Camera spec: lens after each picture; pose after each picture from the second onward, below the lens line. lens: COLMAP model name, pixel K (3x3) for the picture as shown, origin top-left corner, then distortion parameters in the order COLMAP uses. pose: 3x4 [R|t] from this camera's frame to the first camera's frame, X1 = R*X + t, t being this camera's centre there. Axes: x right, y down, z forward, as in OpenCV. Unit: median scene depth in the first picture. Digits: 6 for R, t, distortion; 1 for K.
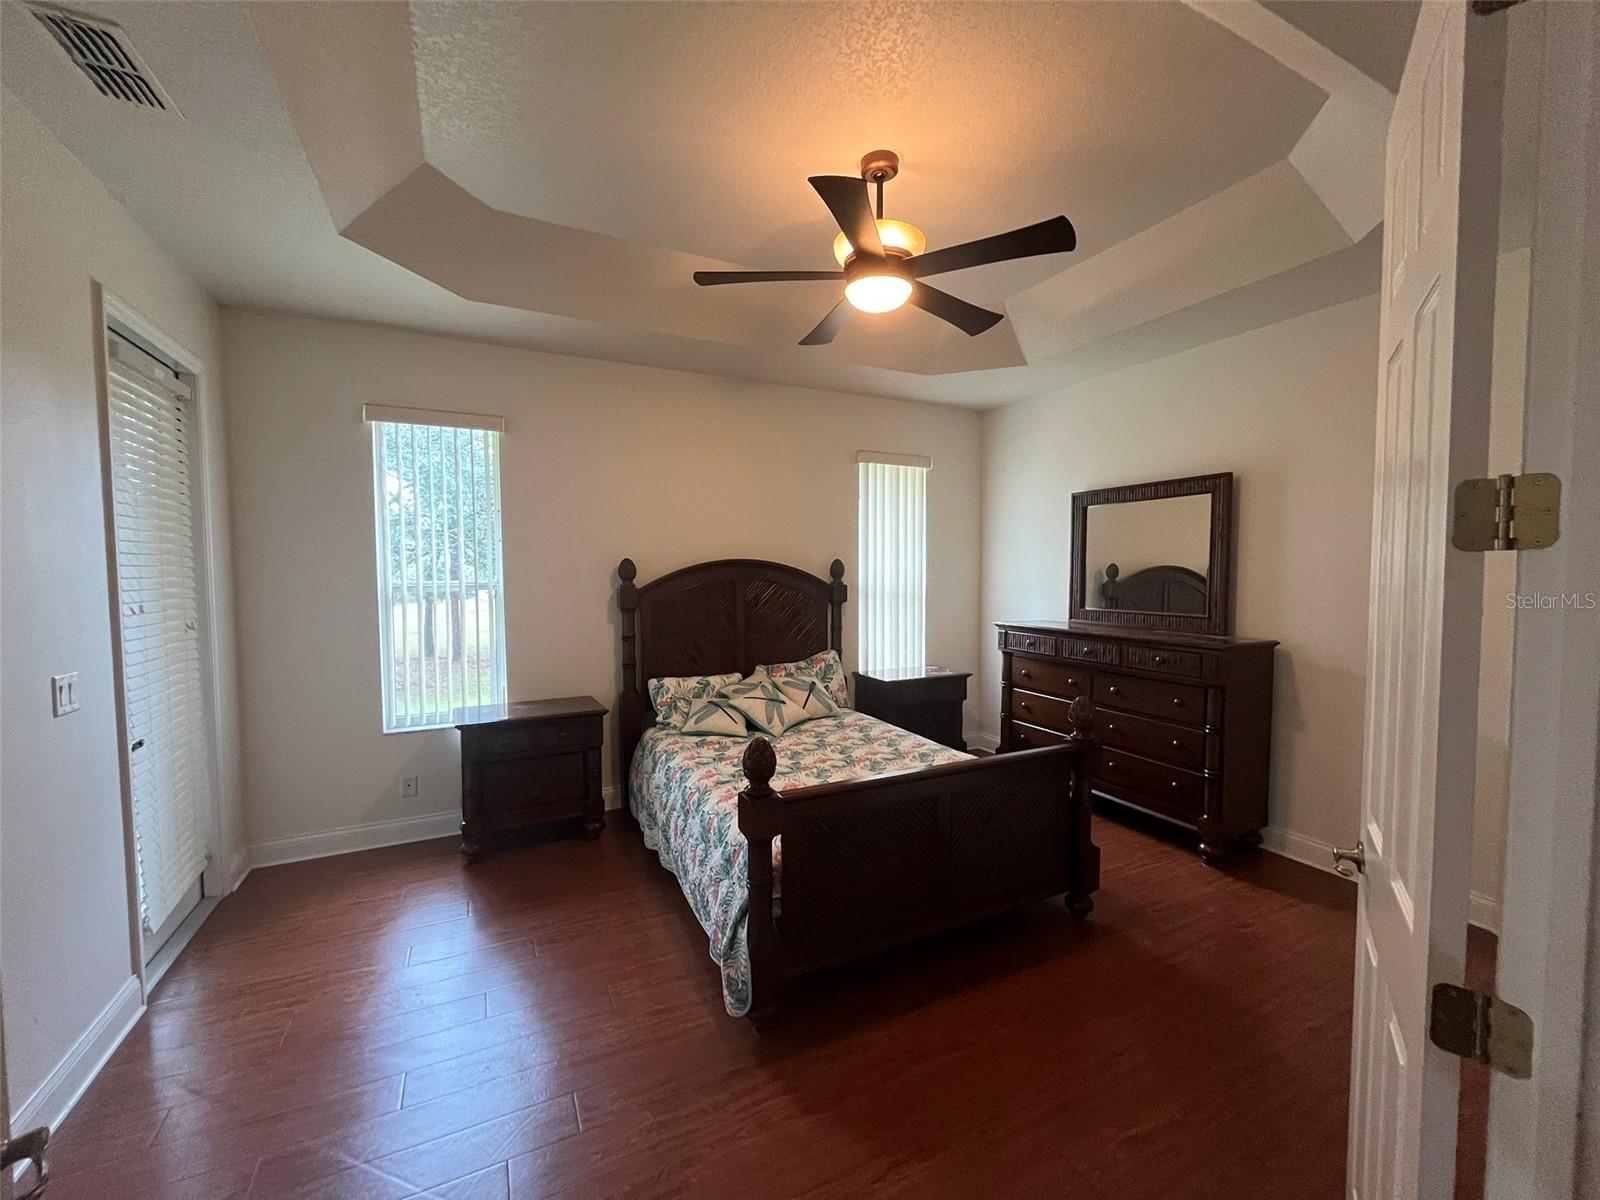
lens RADIAL K [[643.0, 0, 792.1], [0, 643.0, 599.4], [0, 0, 1]] dist [0.001616, -0.000553]
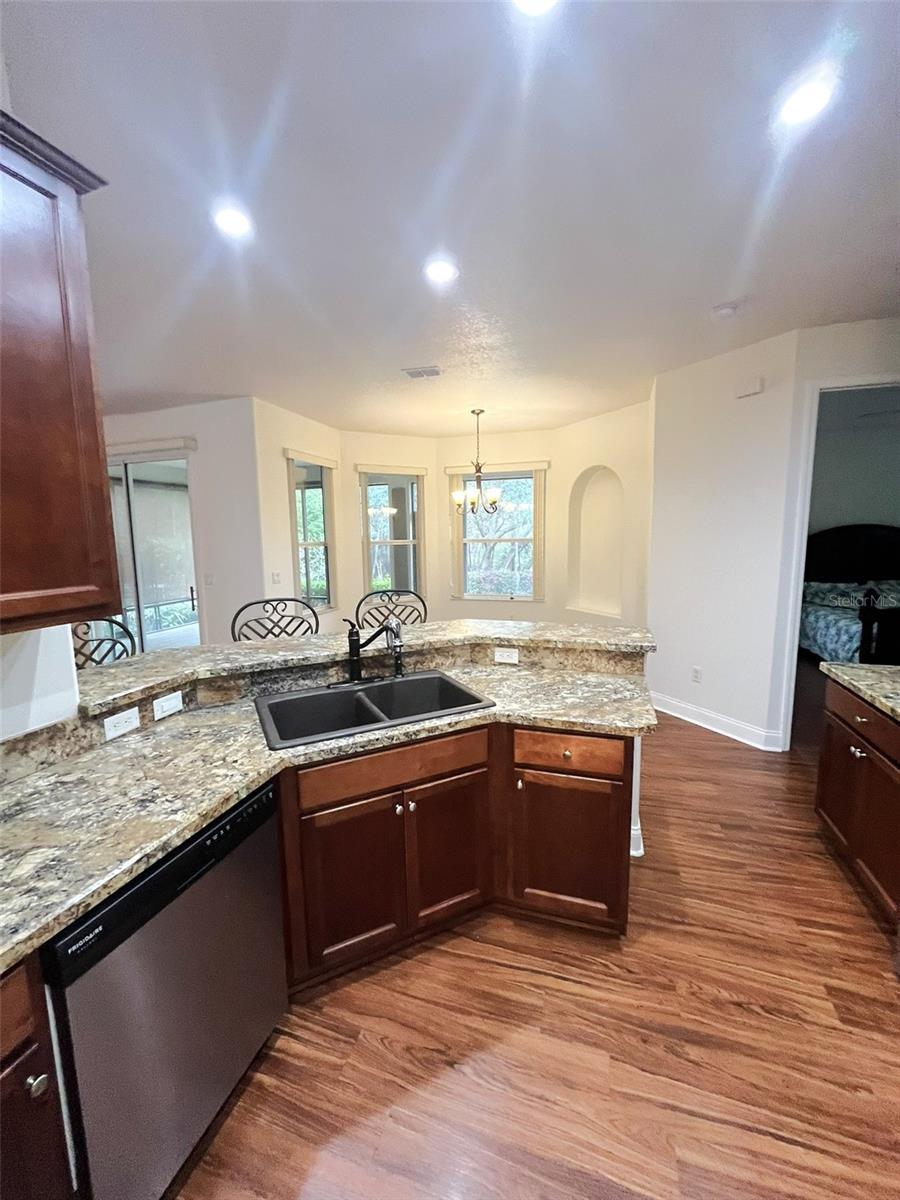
lens RADIAL K [[482.3, 0, 448.2], [0, 482.3, 598.9], [0, 0, 1]] dist [0.001616, -0.000553]
pose [[0.722374, 0.078013, -0.687088, 0.038907], [-0.019143, 0.995491, 0.092904, 0.053717], [0.691238, -0.053958, 0.720610, -1.042984]]
